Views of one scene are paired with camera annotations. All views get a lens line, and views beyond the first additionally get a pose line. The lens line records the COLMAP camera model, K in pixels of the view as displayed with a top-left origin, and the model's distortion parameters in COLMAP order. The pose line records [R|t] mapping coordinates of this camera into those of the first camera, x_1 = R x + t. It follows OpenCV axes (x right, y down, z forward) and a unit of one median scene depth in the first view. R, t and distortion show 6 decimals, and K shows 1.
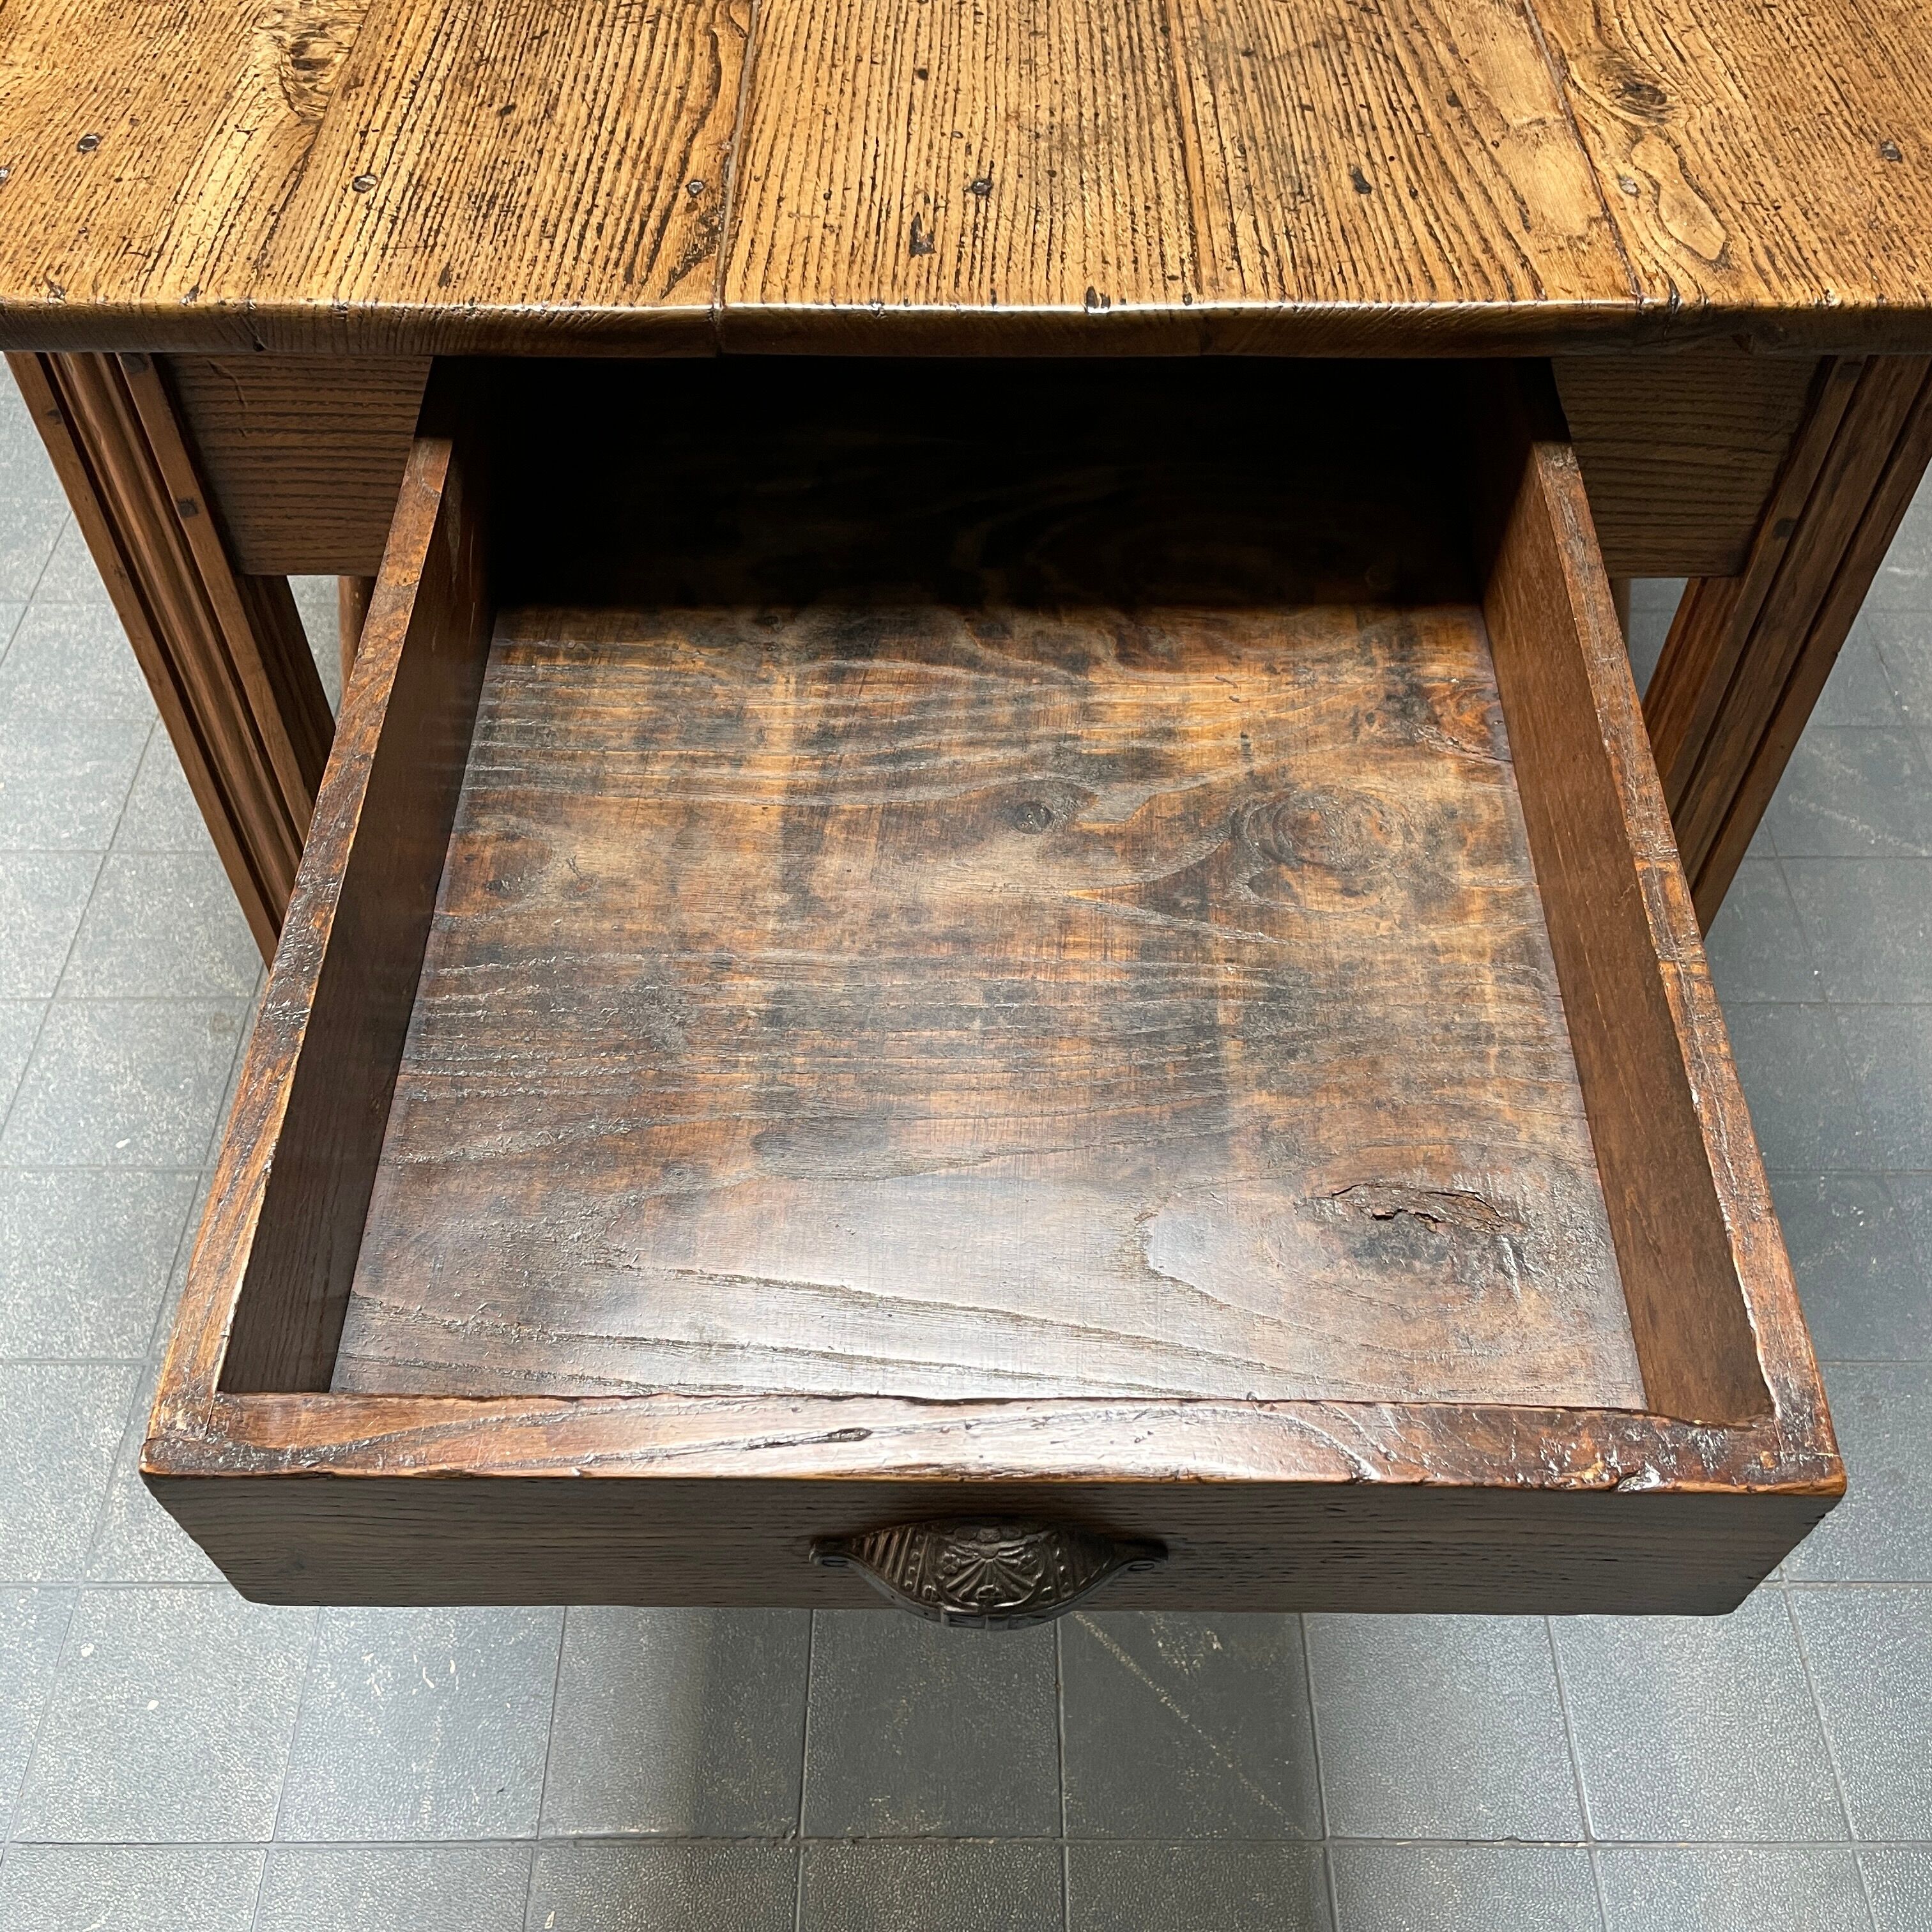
lens RADIAL K [[1957.0, 0, 970.2], [0, 1957.0, 955.2], [0, 0, 1]] dist [0.115058, -0.184043]
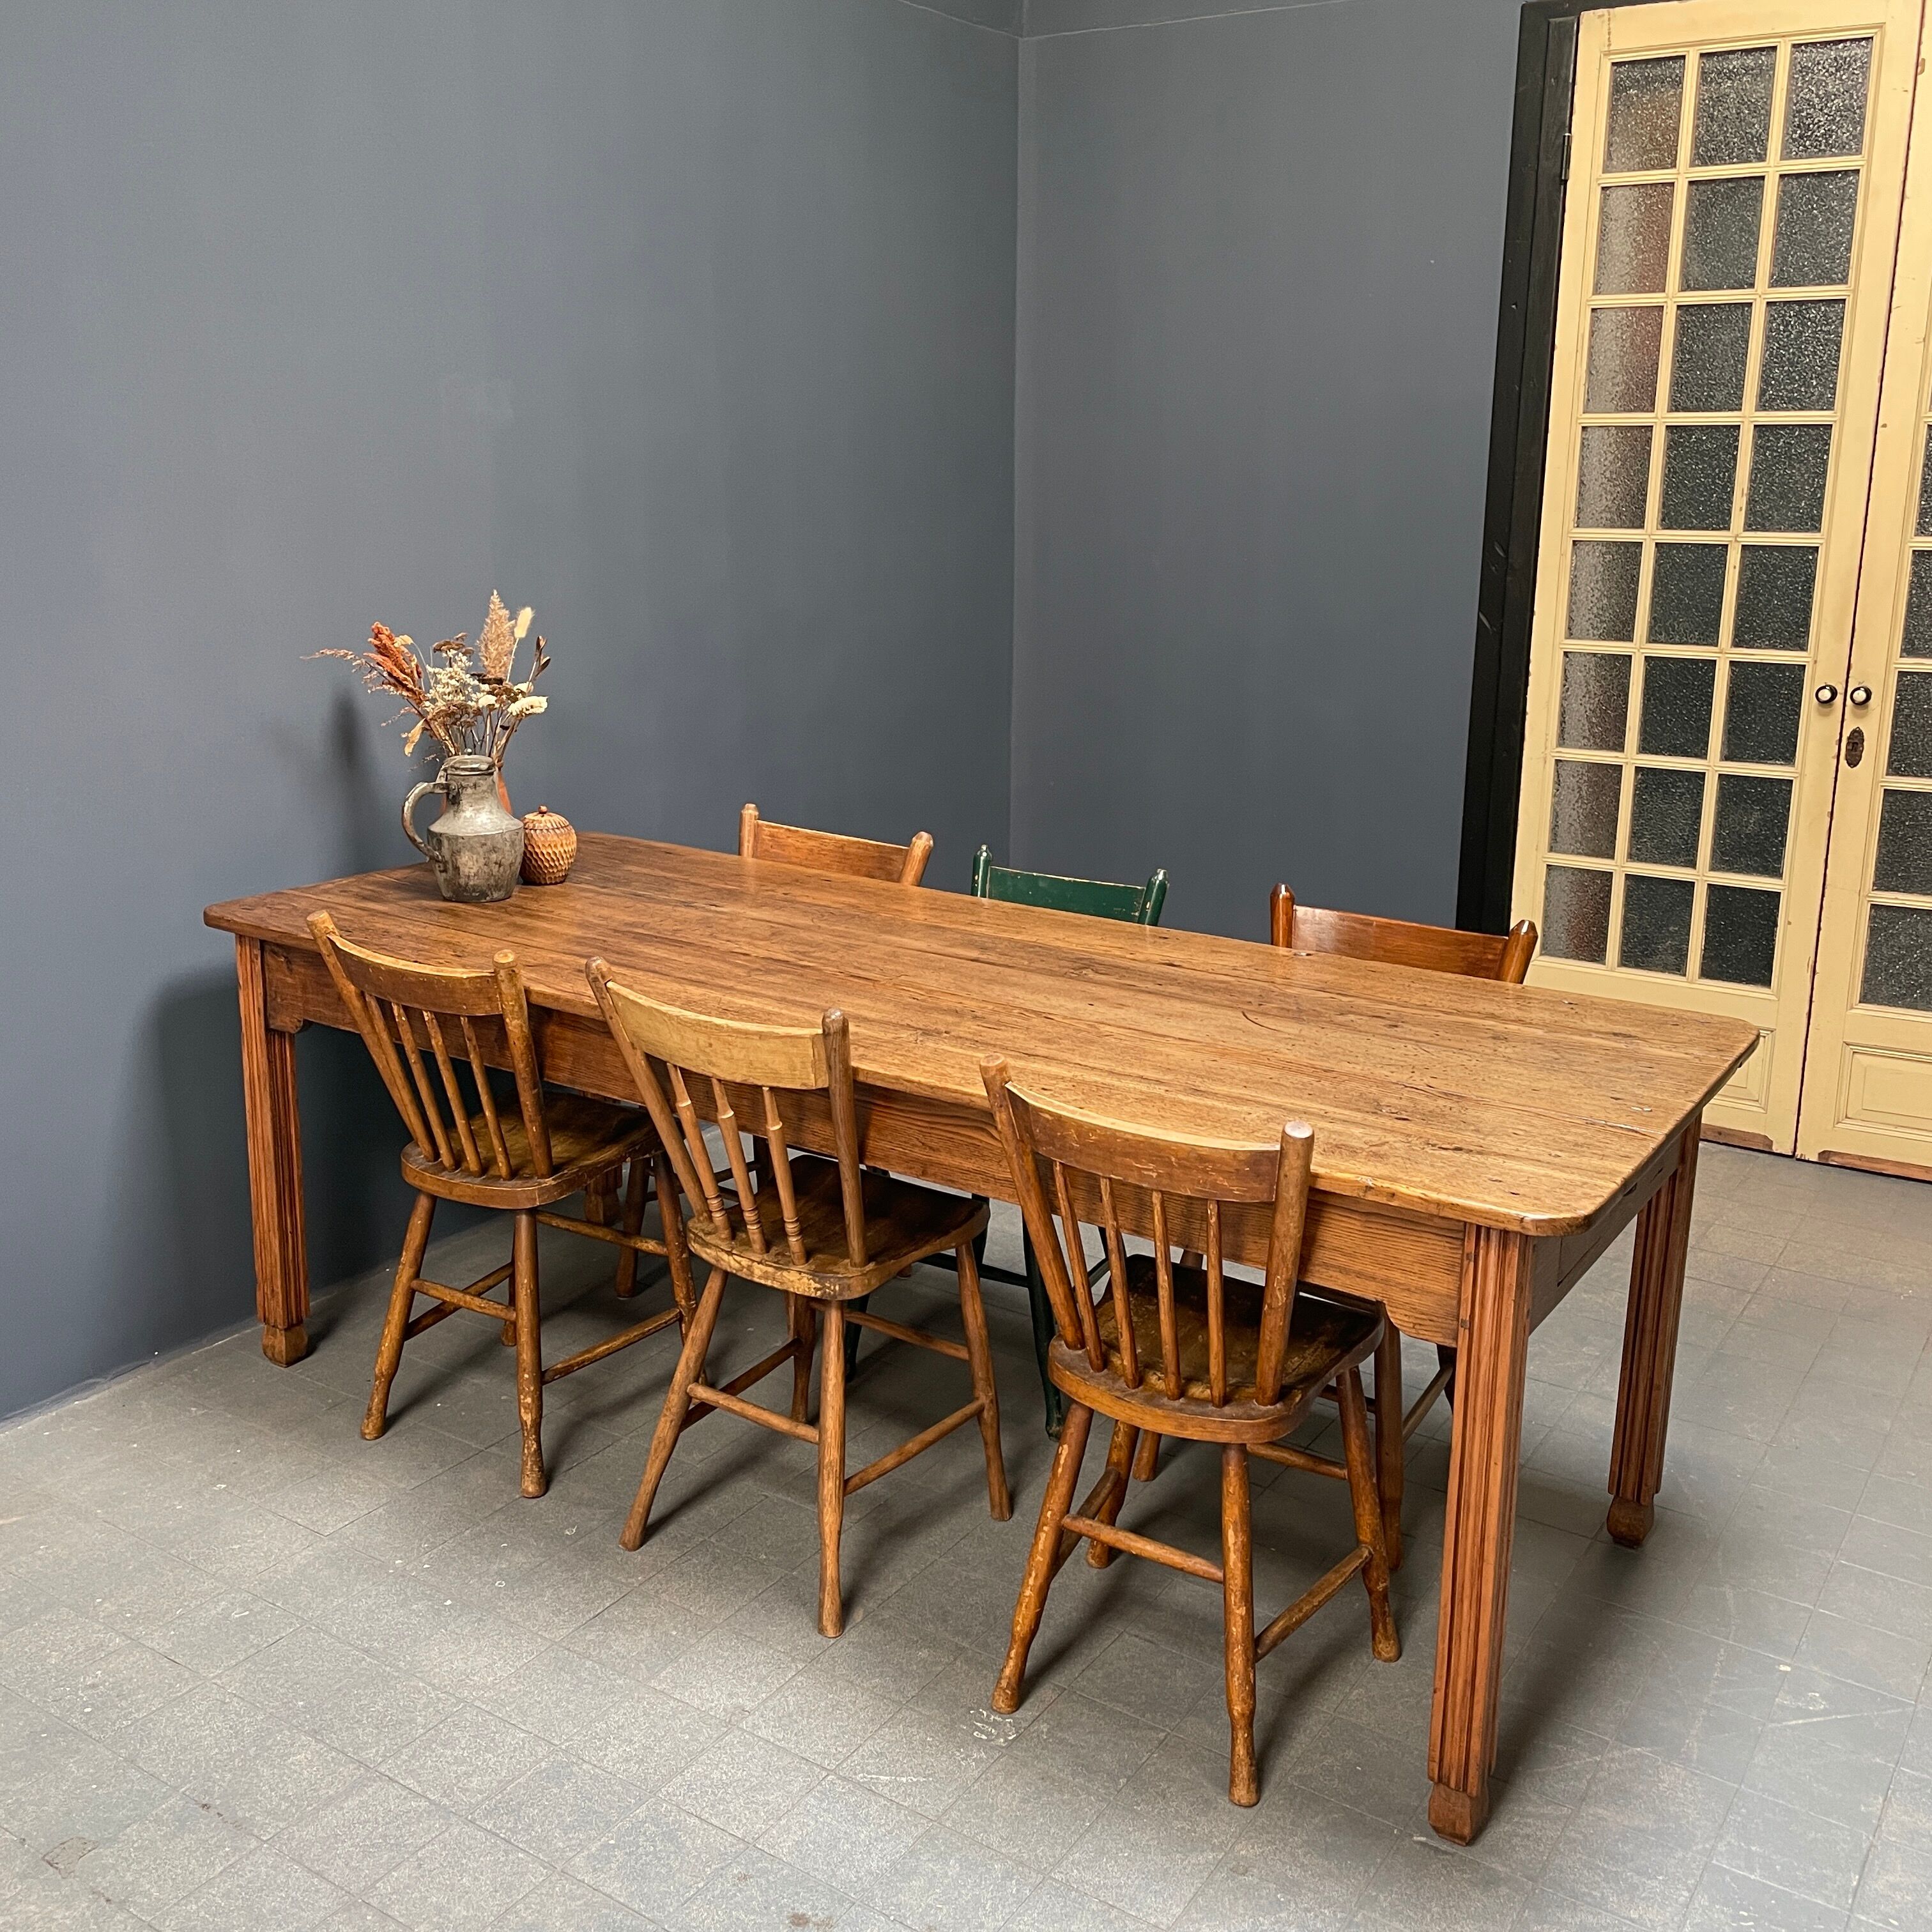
lens RADIAL K [[1953.1, 0, 973.0], [0, 1953.1, 954.9], [0, 0, 1]] dist [0.124390, -0.223511]
pose [[0.546274, -0.207203, 0.811574, -2.975825], [0.639386, 0.729064, -0.244236, -0.437879], [-0.541083, 0.652328, 0.530751, -0.233315]]
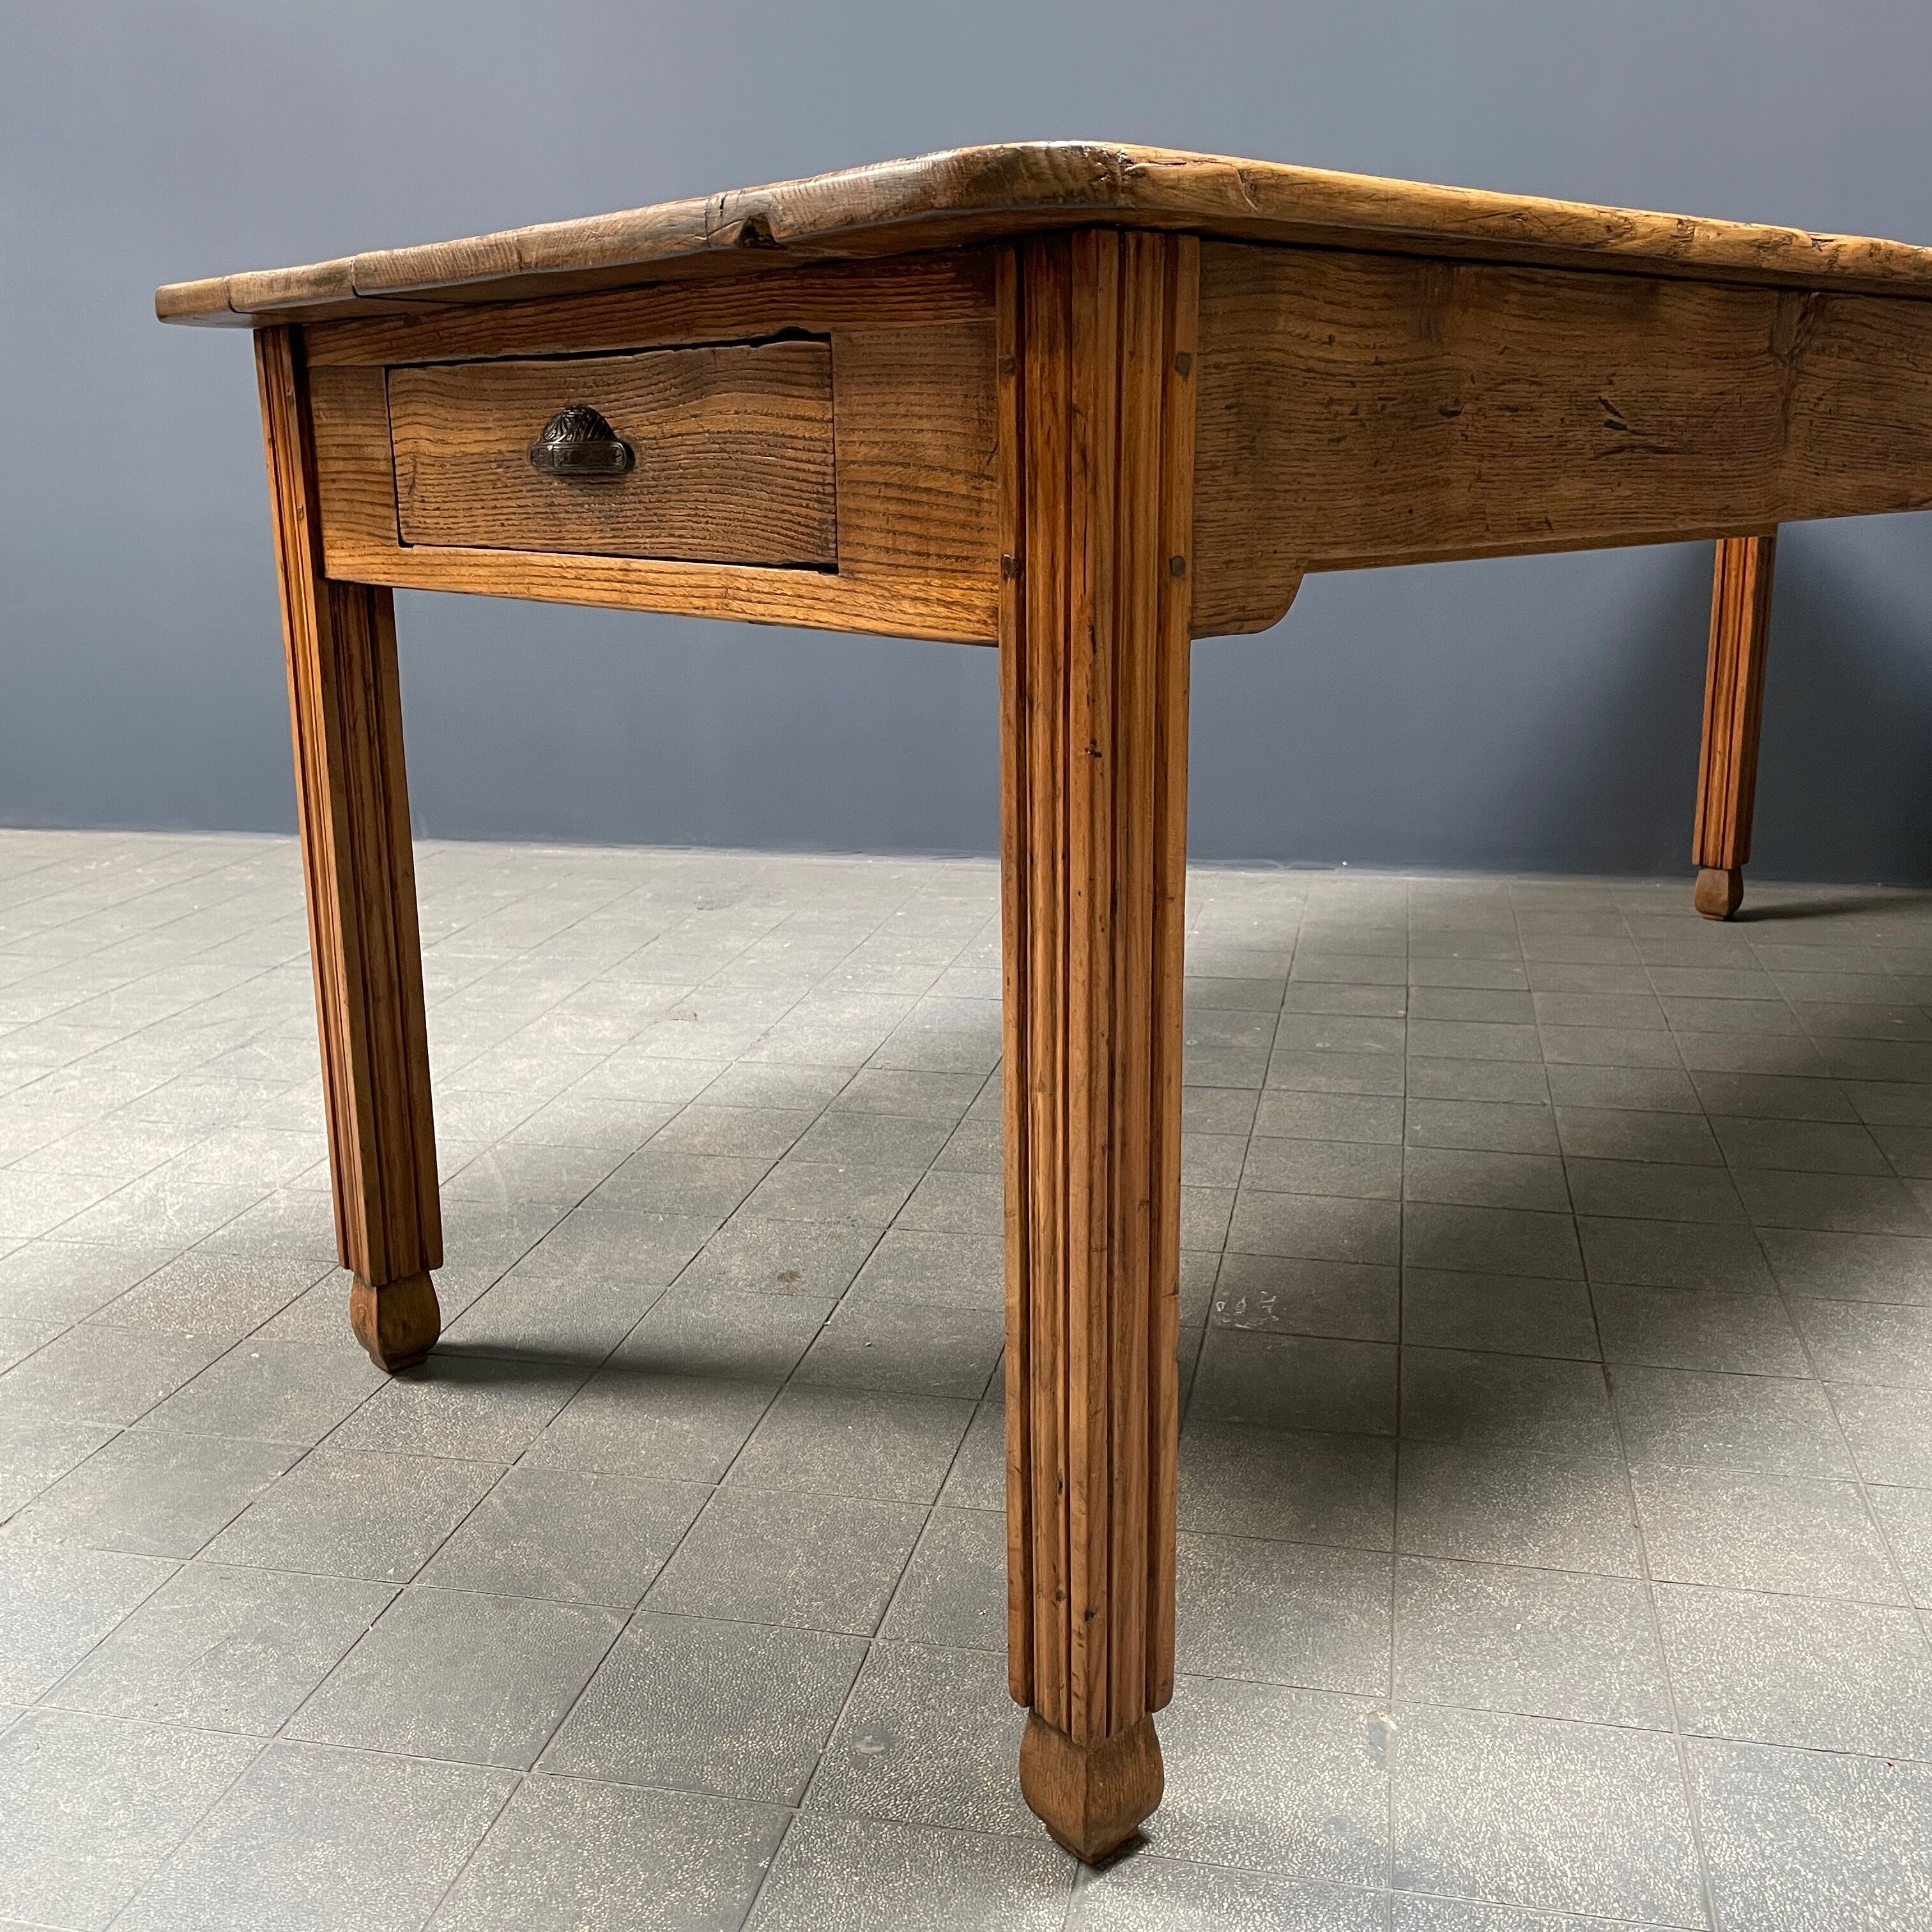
lens RADIAL K [[1957.0, 0, 970.2], [0, 1957.0, 955.2], [0, 0, 1]] dist [0.115058, -0.184043]
pose [[0.667174, 0.174750, -0.724114, 1.268626], [-0.567184, 0.749342, -0.341745, 0.297080], [0.482889, 0.638709, 0.599057, 0.614472]]
